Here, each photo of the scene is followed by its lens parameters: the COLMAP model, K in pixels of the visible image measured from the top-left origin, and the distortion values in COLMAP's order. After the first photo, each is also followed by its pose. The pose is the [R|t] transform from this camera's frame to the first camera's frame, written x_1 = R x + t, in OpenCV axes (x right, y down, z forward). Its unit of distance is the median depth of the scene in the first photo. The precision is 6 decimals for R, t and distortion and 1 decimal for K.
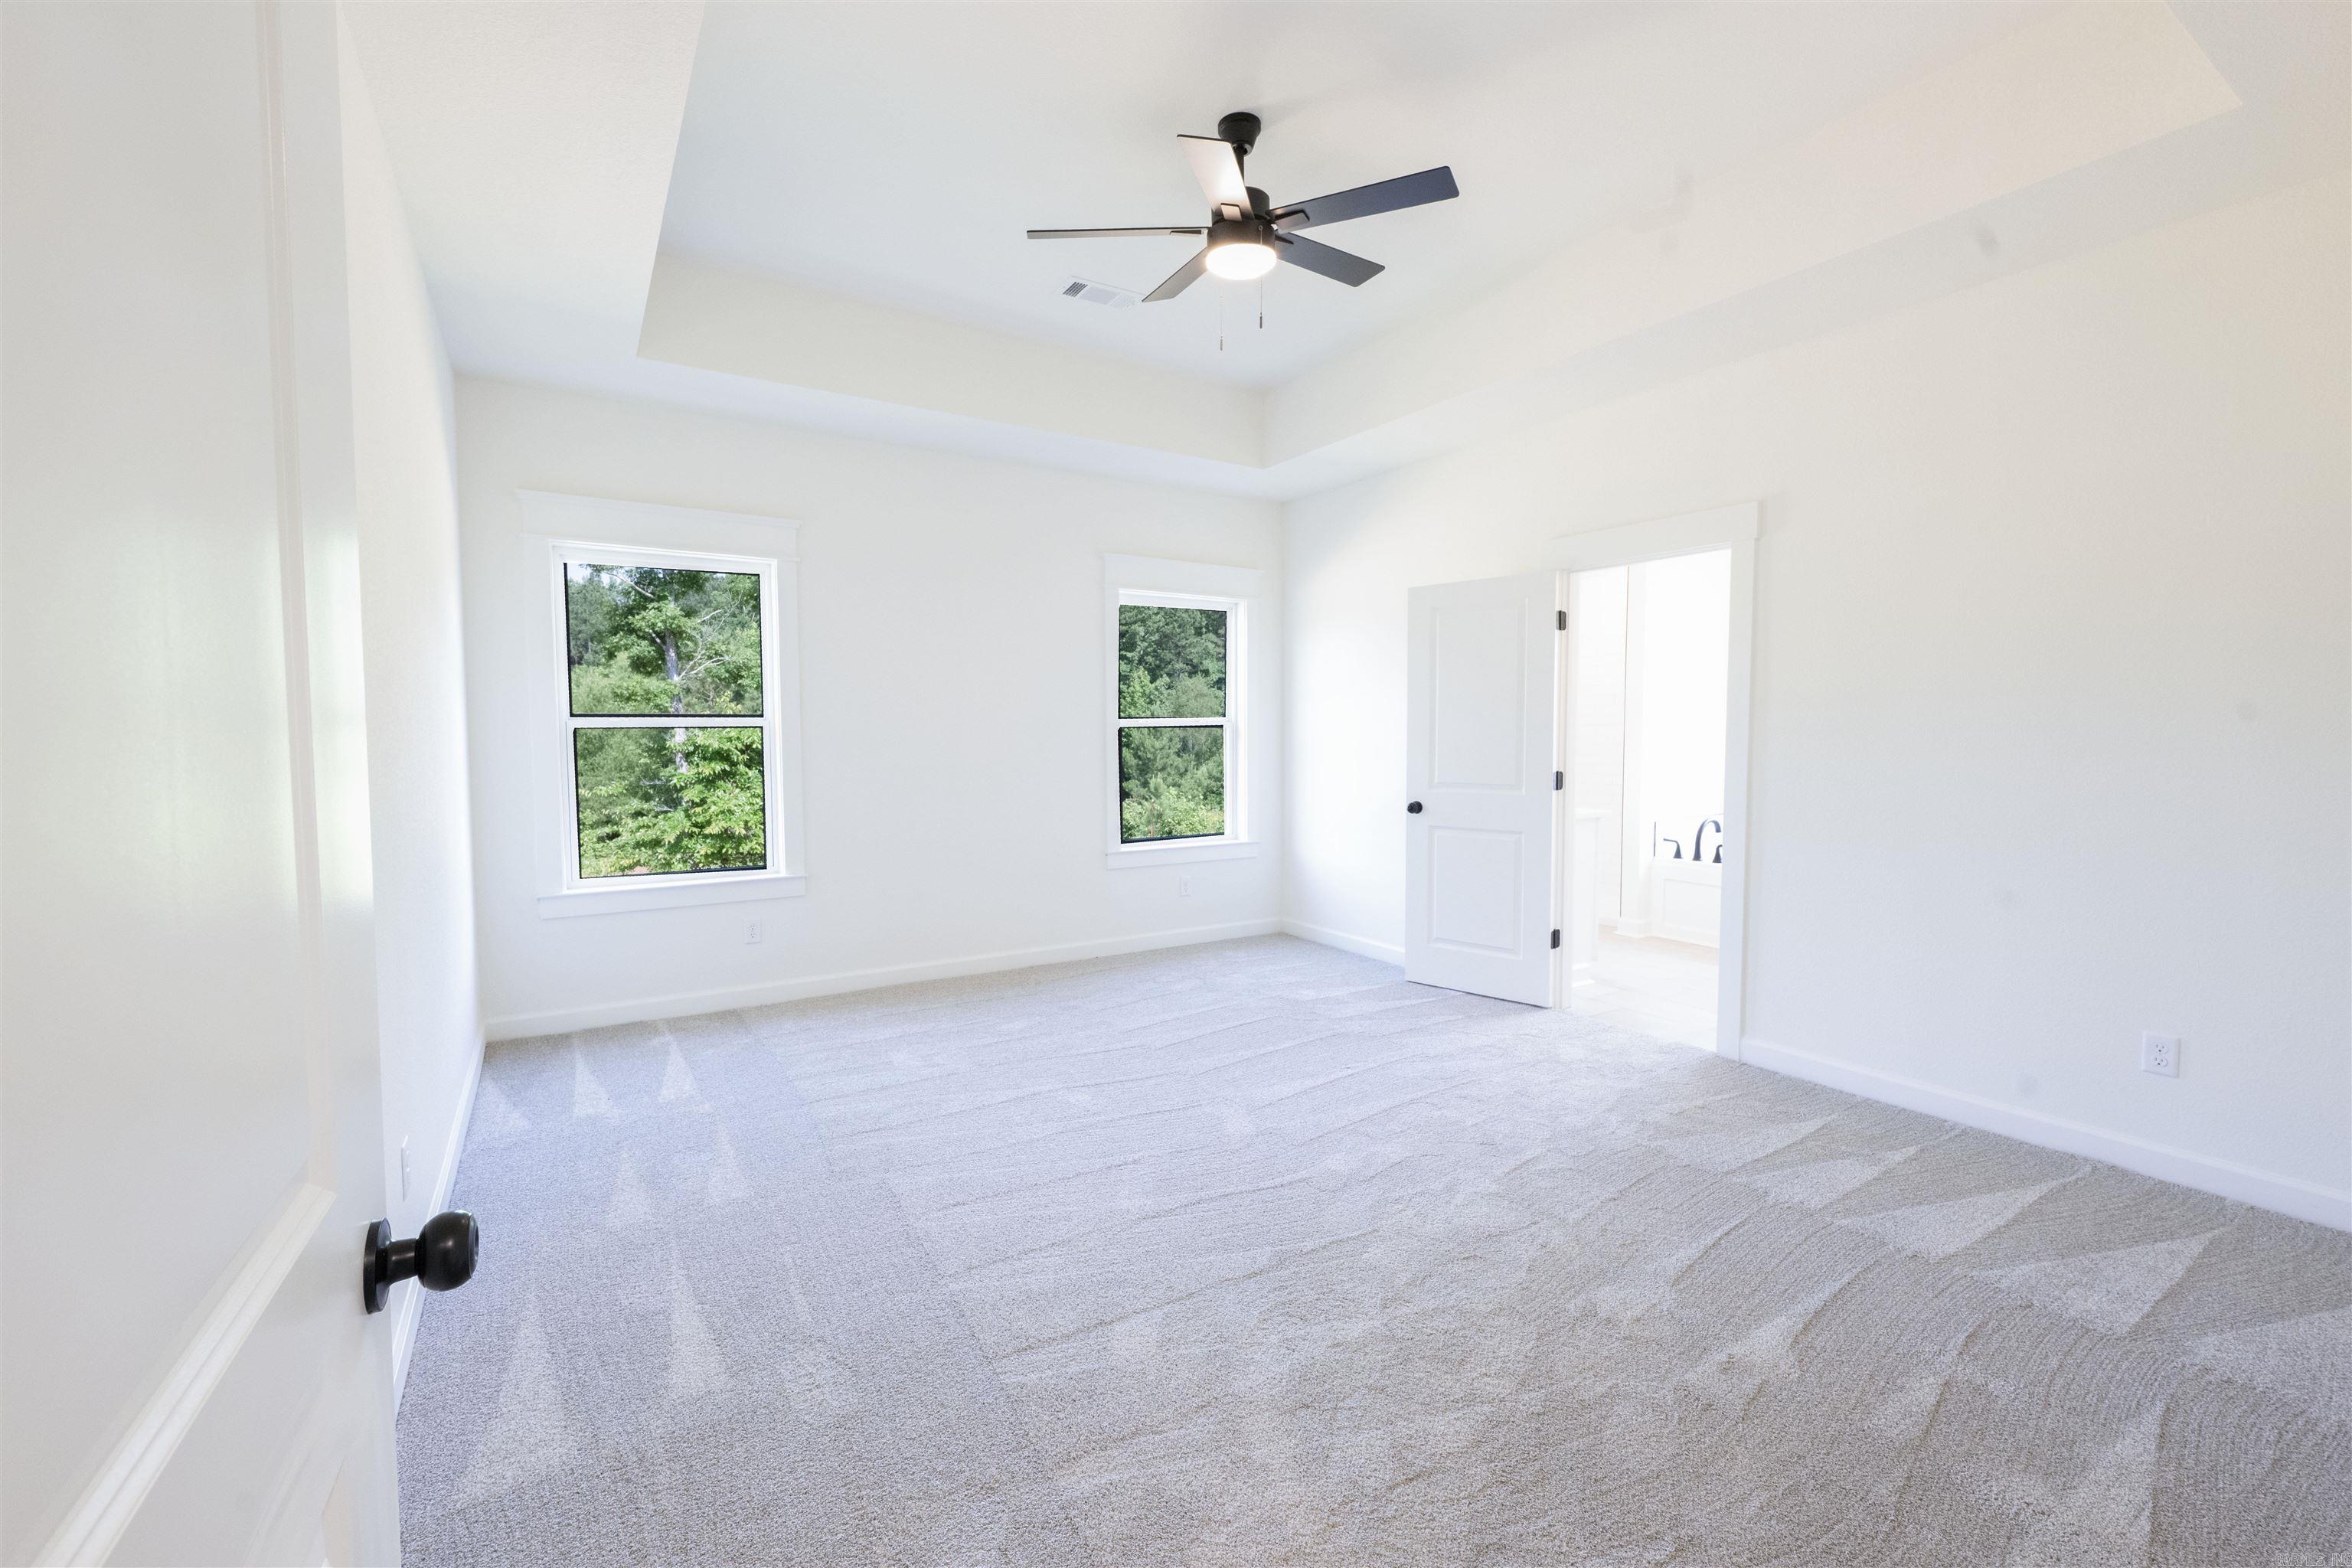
lens RADIAL K [[959.6, 0, 1175.6], [0, 959.6, 778.5], [0, 0, 1]] dist [0.004061, -0.001947]
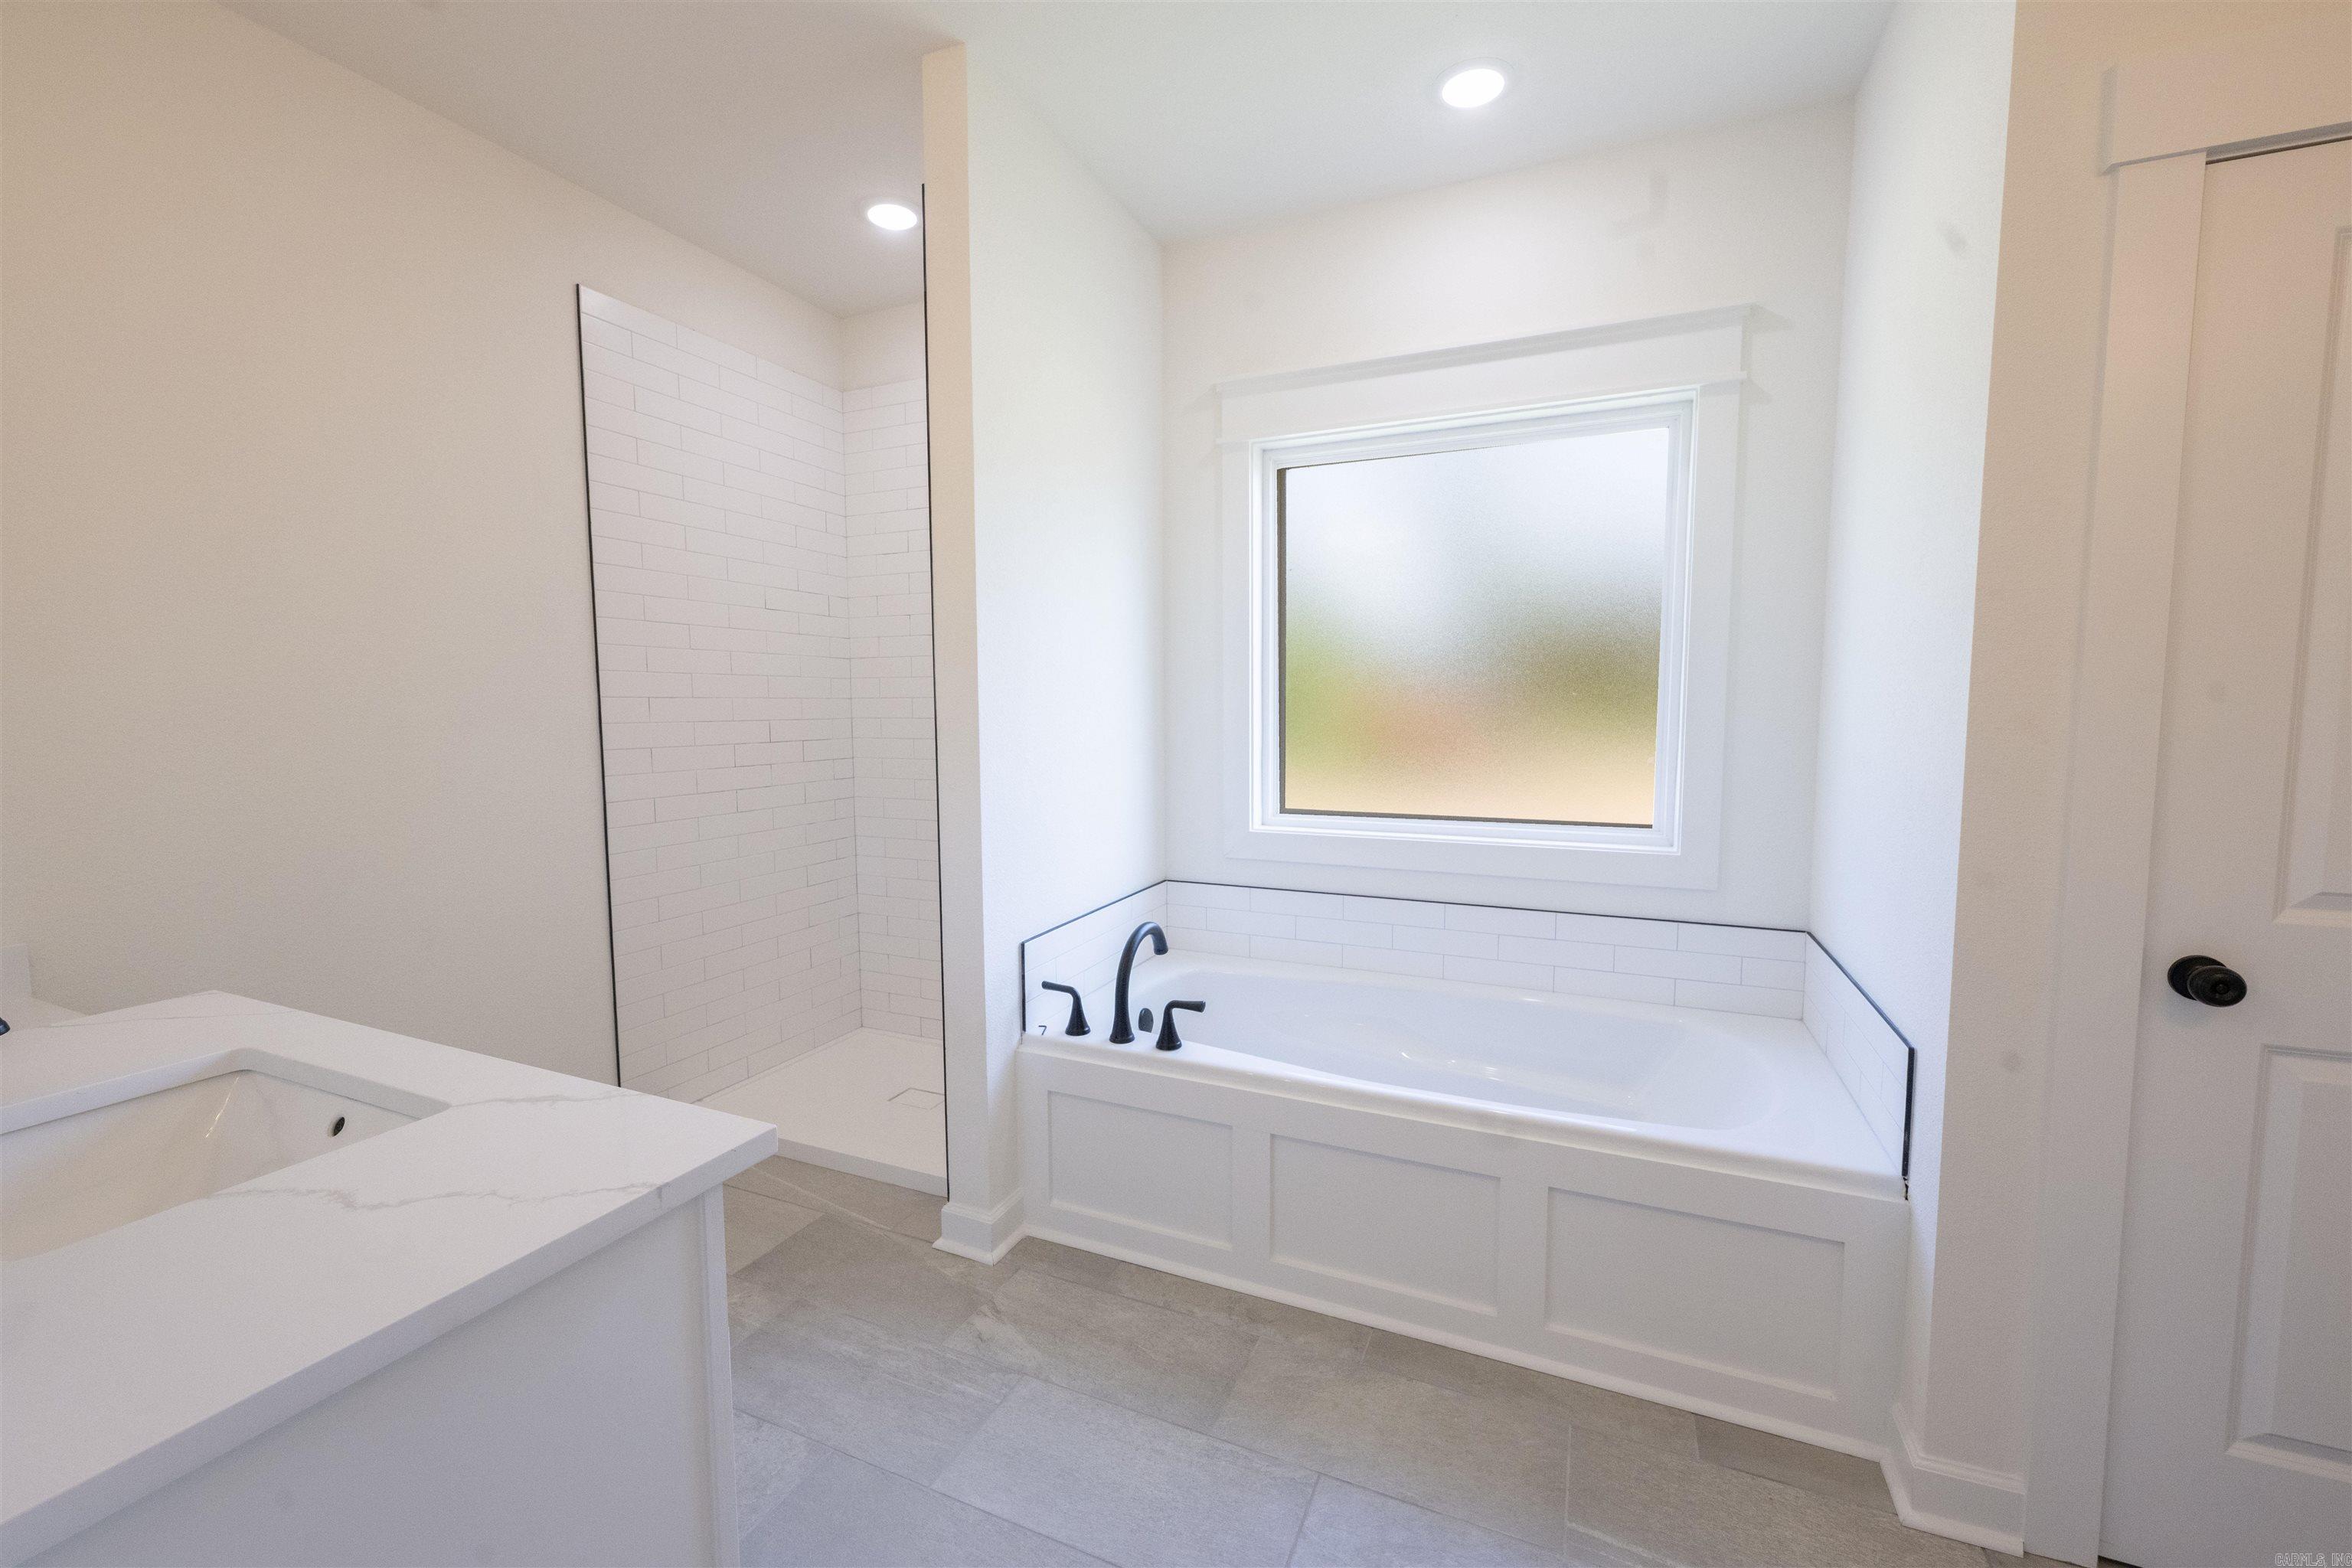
lens RADIAL K [[959.6, 0, 1182.0], [0, 959.6, 781.8], [0, 0, 1]] dist [0.004061, -0.001947]
pose [[0.836449, -0.046769, 0.546045, 0.352243], [0.027978, 0.998697, 0.042681, -0.033744], [-0.547330, -0.020424, 0.836668, 0.656324]]
